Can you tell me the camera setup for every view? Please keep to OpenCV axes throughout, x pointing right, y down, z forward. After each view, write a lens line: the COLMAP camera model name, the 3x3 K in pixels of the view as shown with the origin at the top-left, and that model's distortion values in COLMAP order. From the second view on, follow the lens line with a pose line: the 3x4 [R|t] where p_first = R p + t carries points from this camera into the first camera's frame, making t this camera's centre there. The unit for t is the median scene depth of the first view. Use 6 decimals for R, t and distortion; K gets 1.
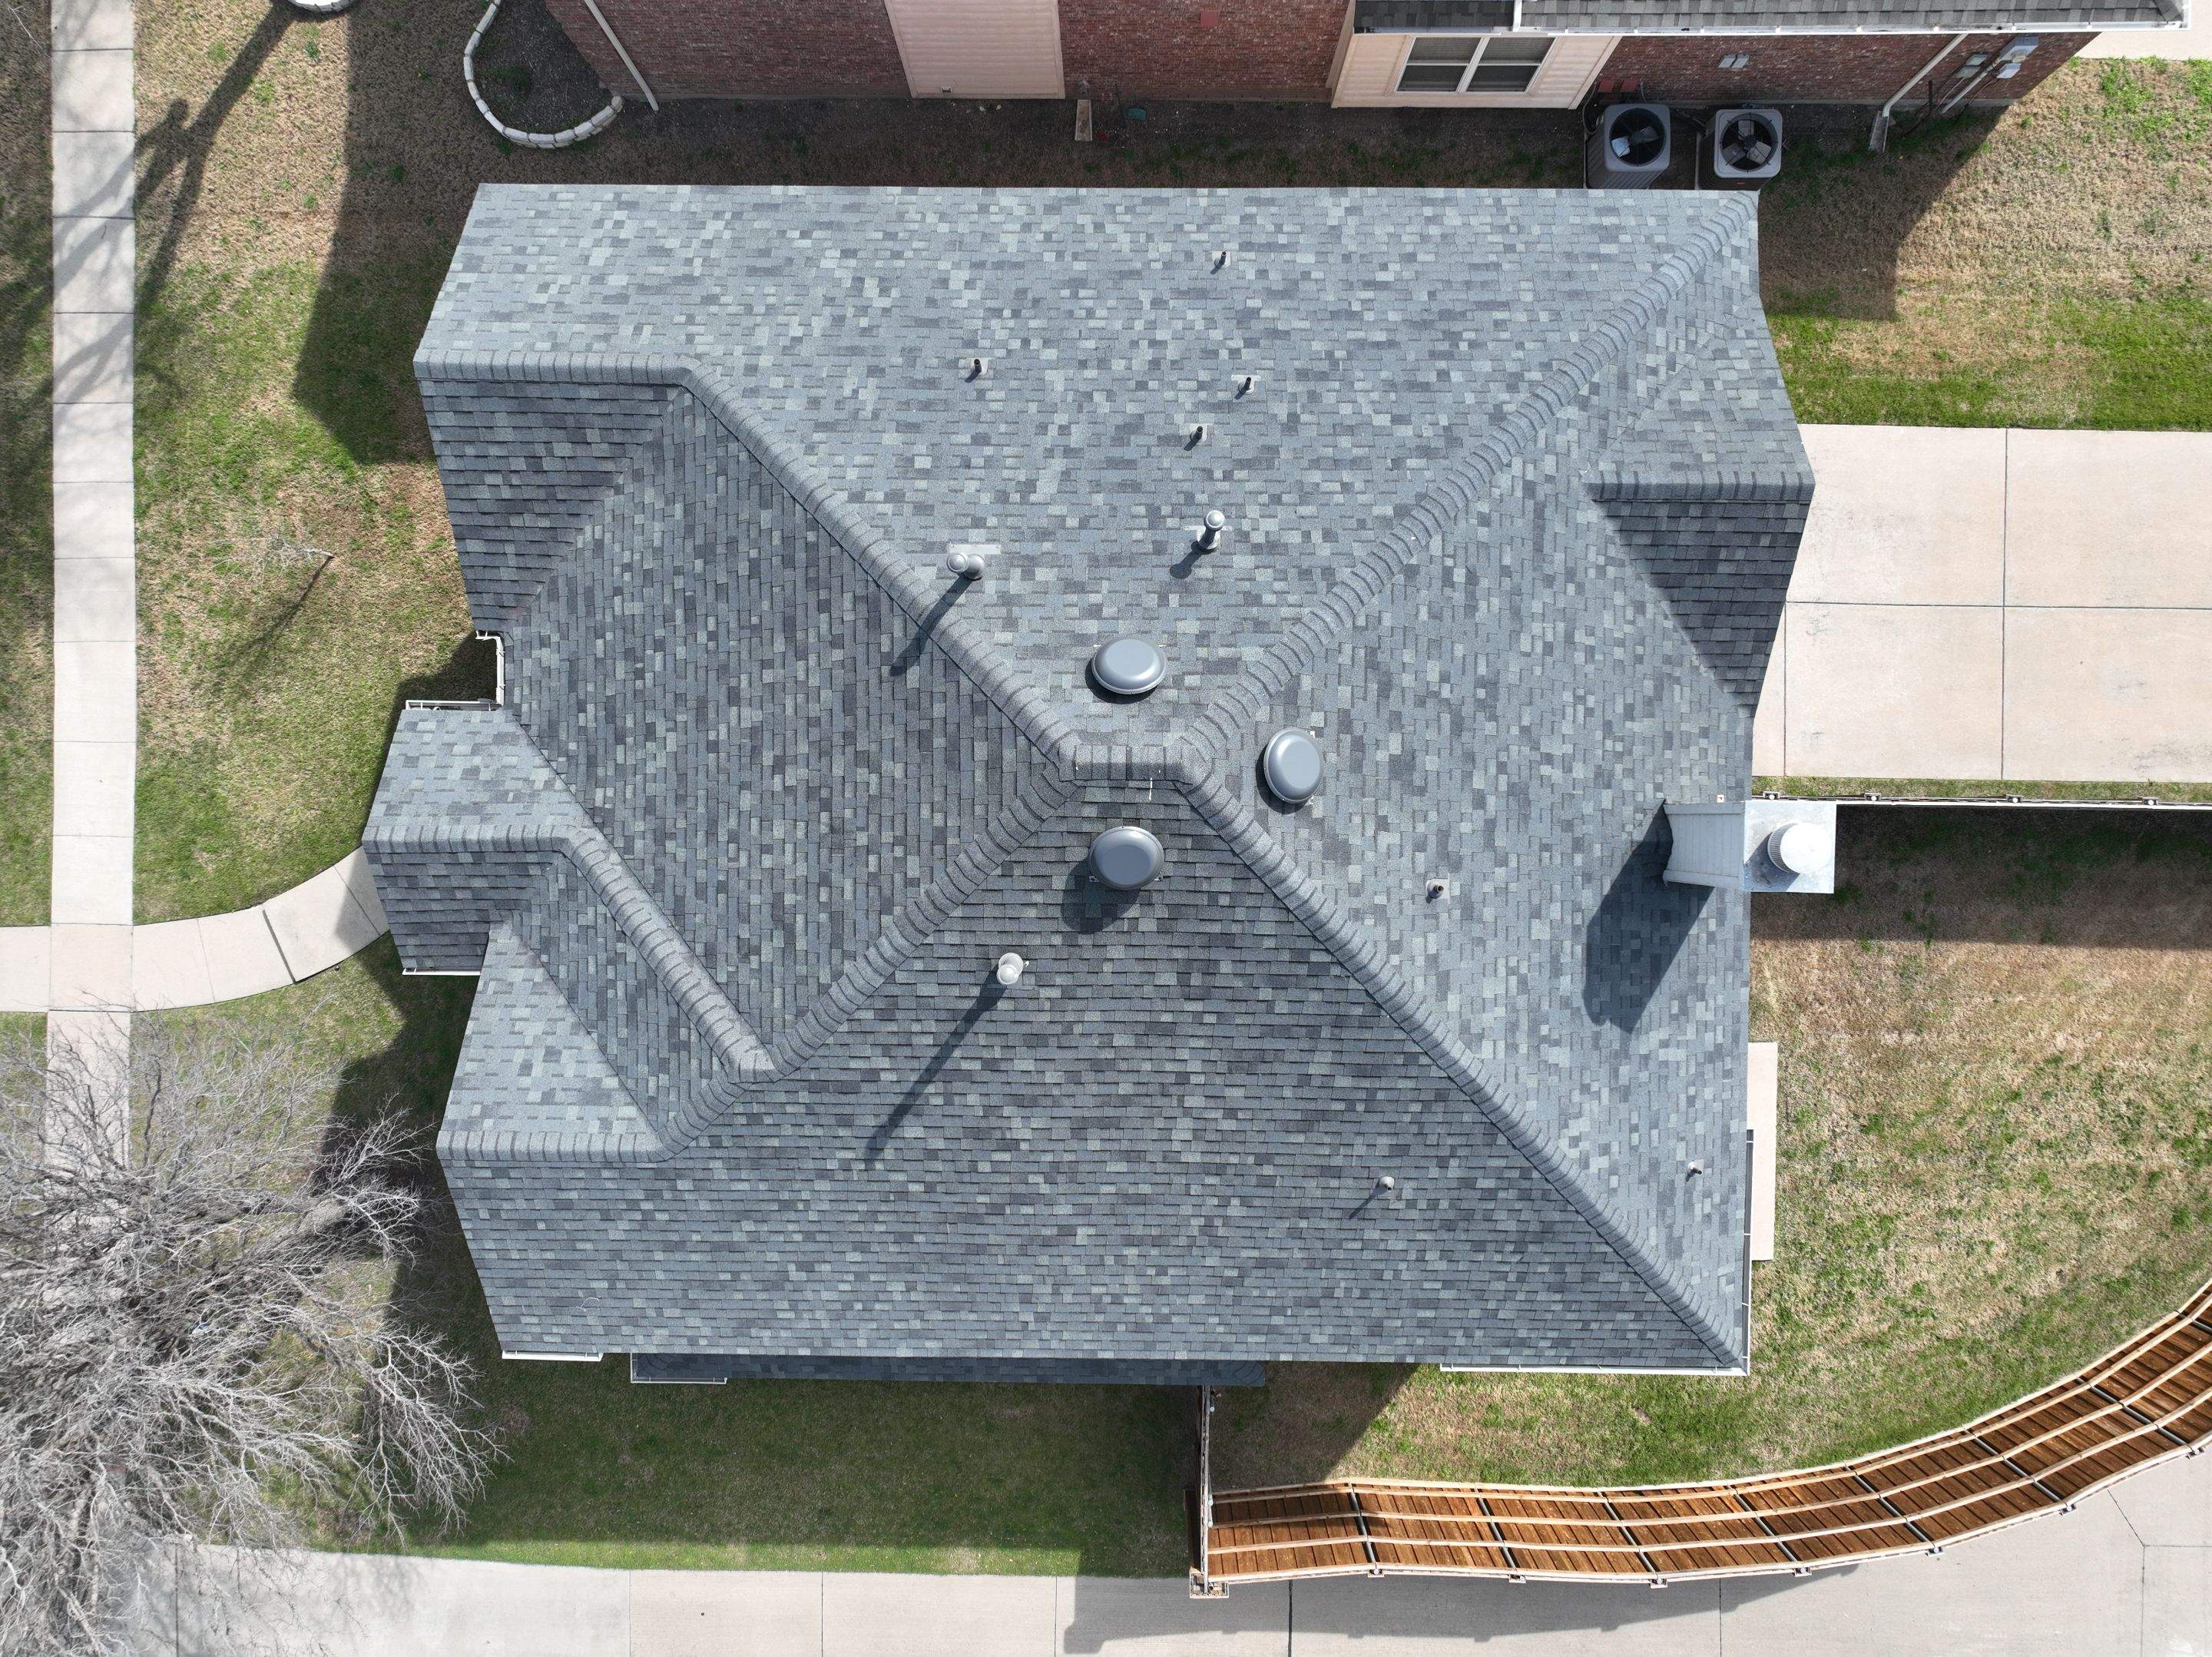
lens RADIAL K [[1551.2, 0, 1100.4], [0, 1551.2, 820.6], [0, 0, 1]] dist [0.008050, 0.007987]
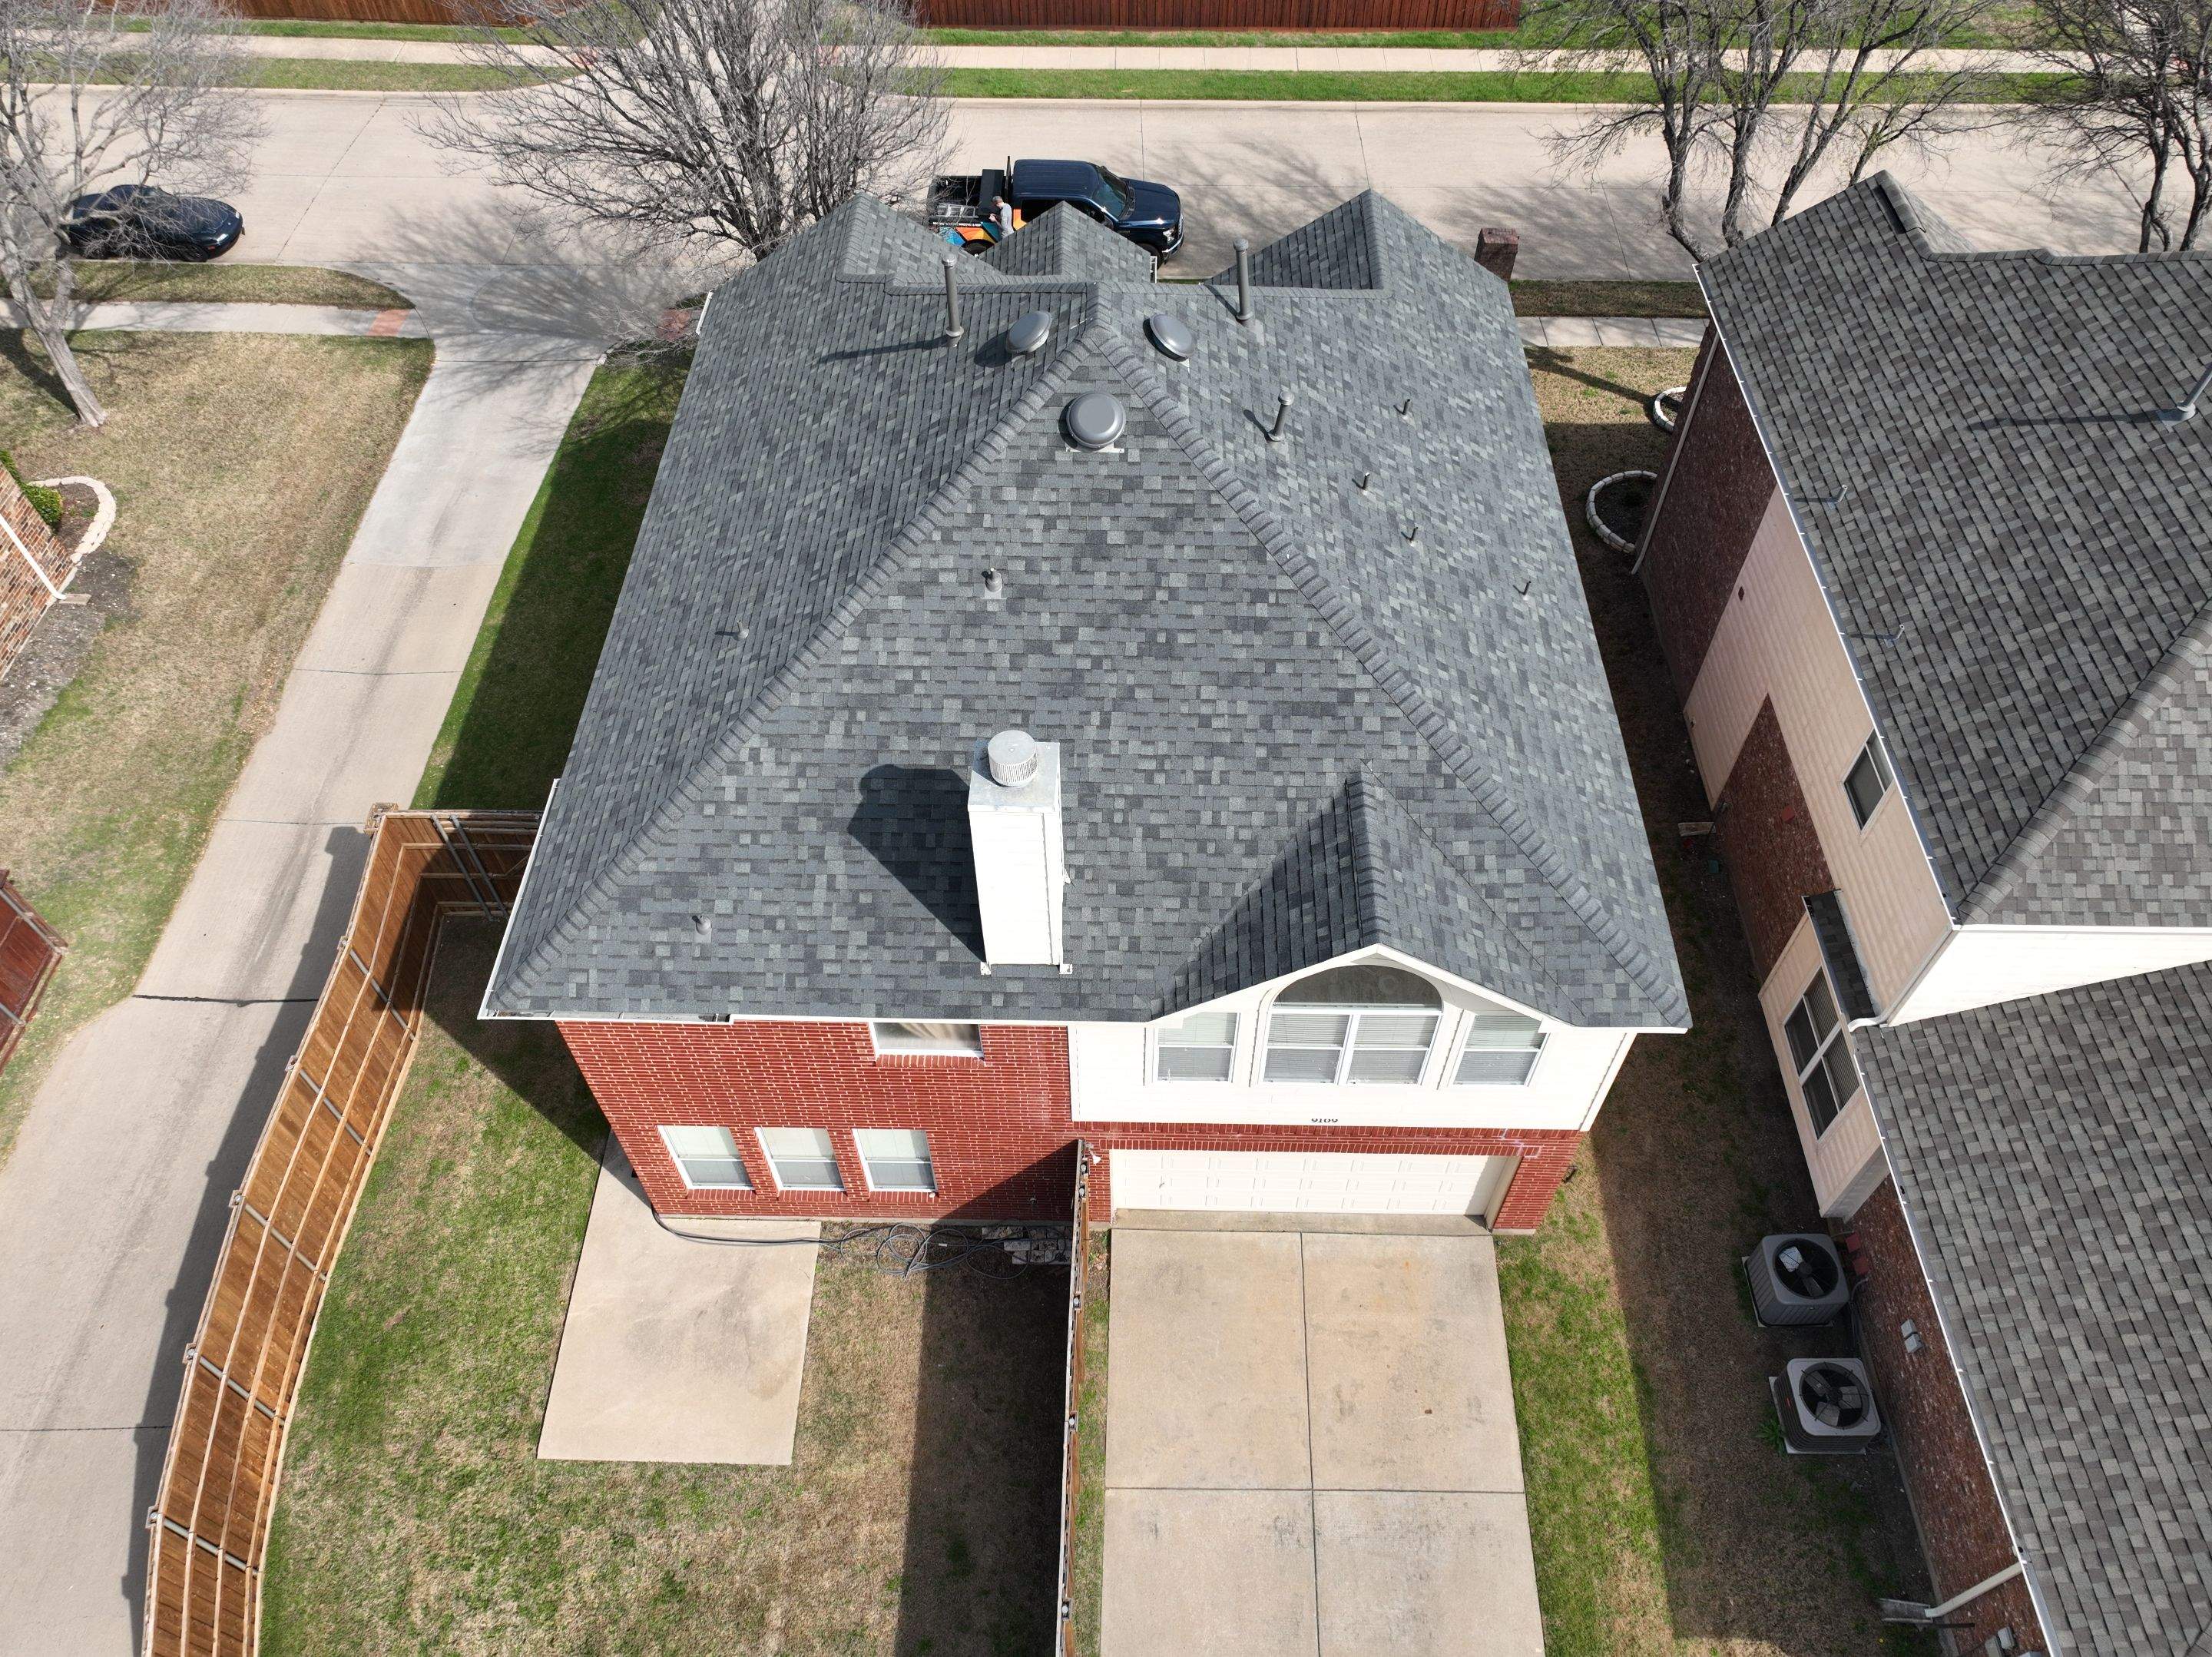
lens RADIAL K [[1551.2, 0, 1107.2], [0, 1551.2, 815.3], [0, 0, 1]] dist [0.008050, 0.007987]
pose [[-0.010735, 0.785696, -0.618520, 0.974566], [-0.999942, -0.008696, 0.006308, -0.046237], [-0.000422, 0.618552, 0.785744, 0.164449]]
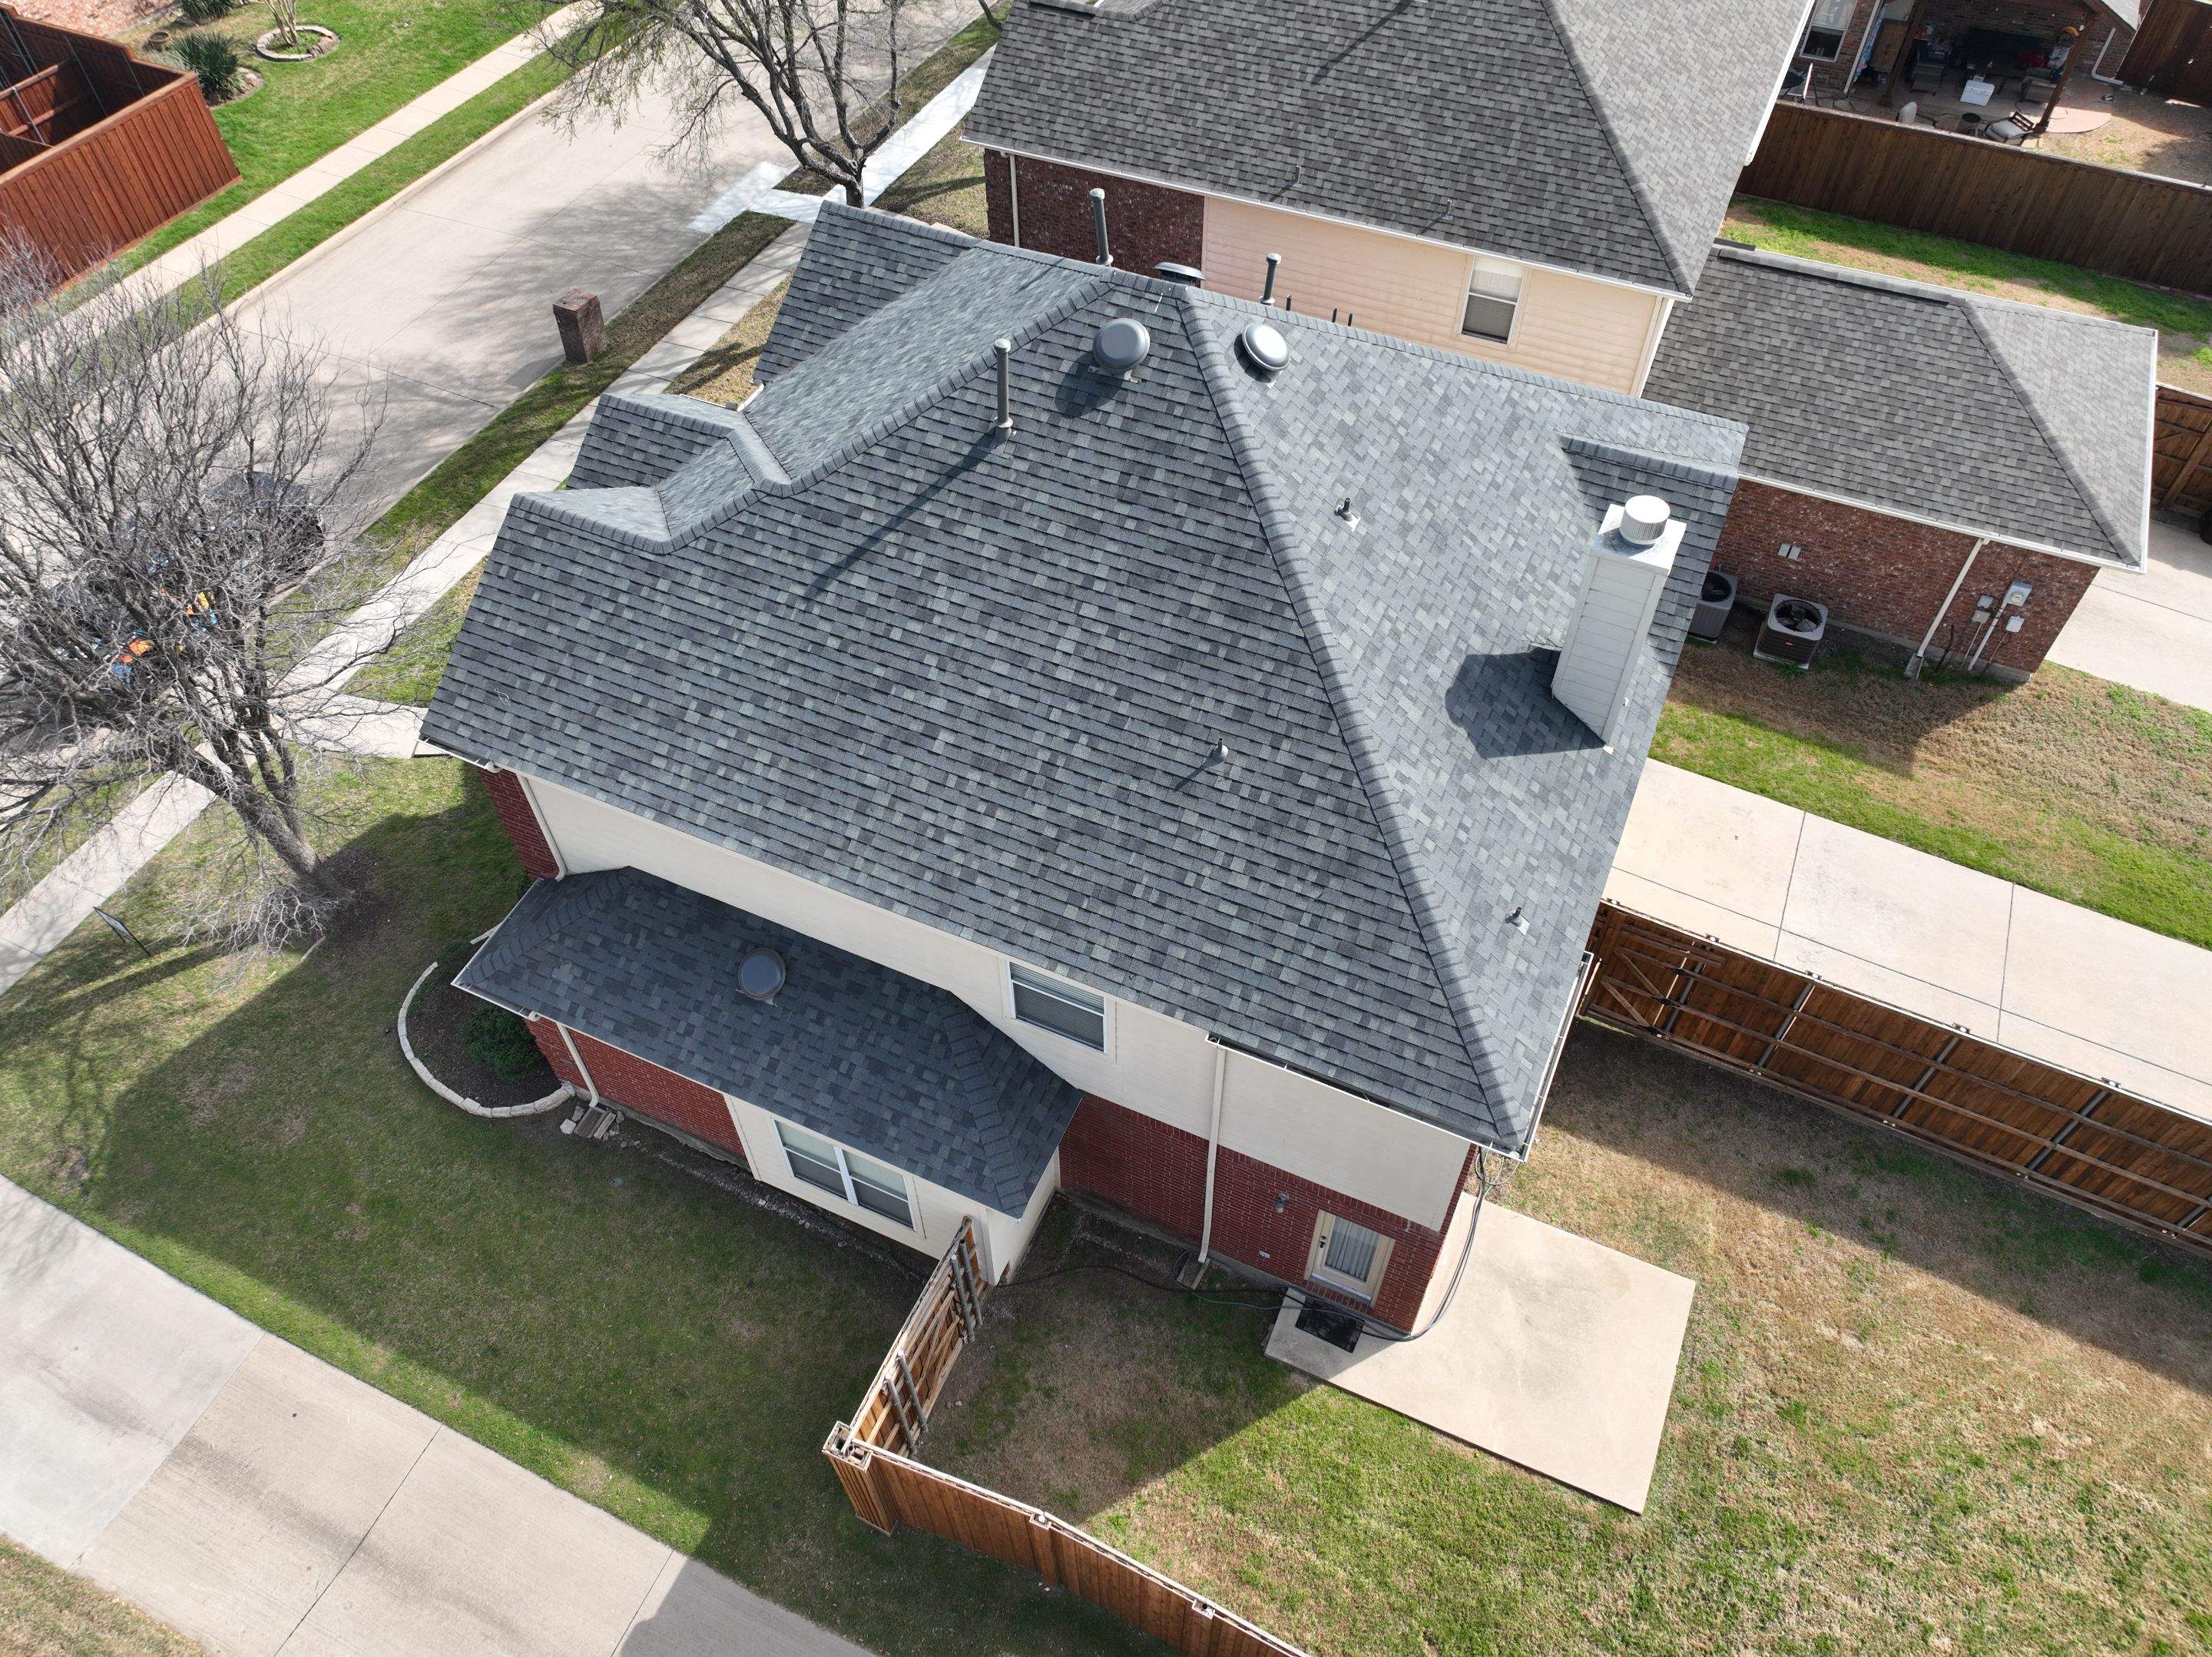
lens RADIAL K [[1551.2, 0, 1101.6], [0, 1551.2, 815.6], [0, 0, 1]] dist [0.008050, 0.007987]
pose [[0.912764, 0.316830, -0.257839, 0.385308], [-0.408409, 0.695461, -0.591215, 0.896554], [-0.007998, 0.644943, 0.764188, 0.208128]]
